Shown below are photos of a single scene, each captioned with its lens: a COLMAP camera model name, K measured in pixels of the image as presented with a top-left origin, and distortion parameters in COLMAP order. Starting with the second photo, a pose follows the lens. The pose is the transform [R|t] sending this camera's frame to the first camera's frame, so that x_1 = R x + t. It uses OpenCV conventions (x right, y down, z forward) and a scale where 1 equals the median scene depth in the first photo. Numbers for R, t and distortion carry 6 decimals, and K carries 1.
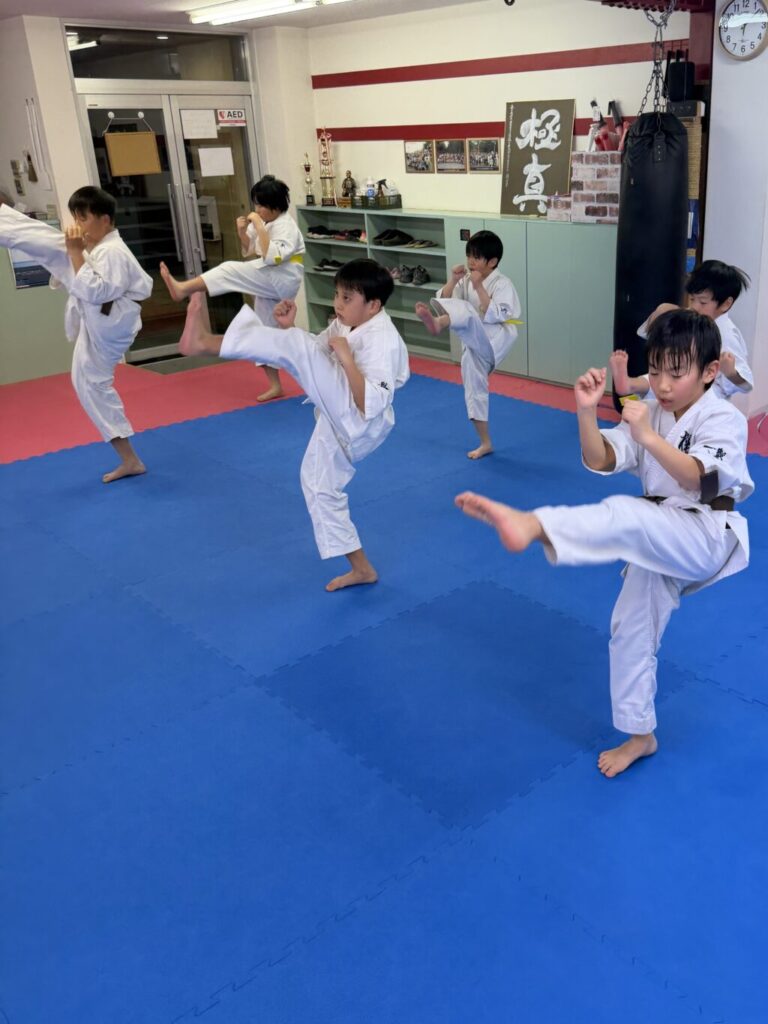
lens RADIAL K [[947.4, 0, 499.0], [0, 947.4, 511.3], [0, 0, 1]] dist [0.060475, -0.087430]
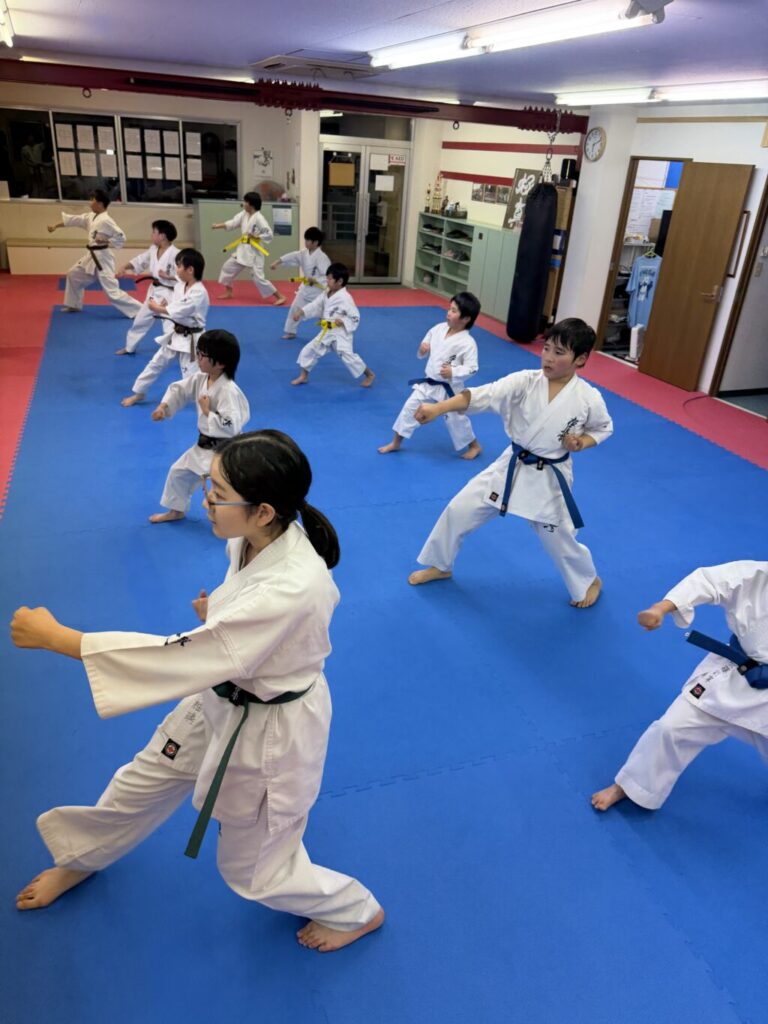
lens RADIAL K [[723.4, 0, 384.0], [0, 723.4, 512.0], [0, 0, 1]] dist [0.021823, -0.040595]
pose [[0.907638, 0.259562, -0.329880, 0.409504], [-0.235278, 0.965421, 0.112282, 0.122708], [0.347617, -0.024298, 0.937322, -0.433695]]
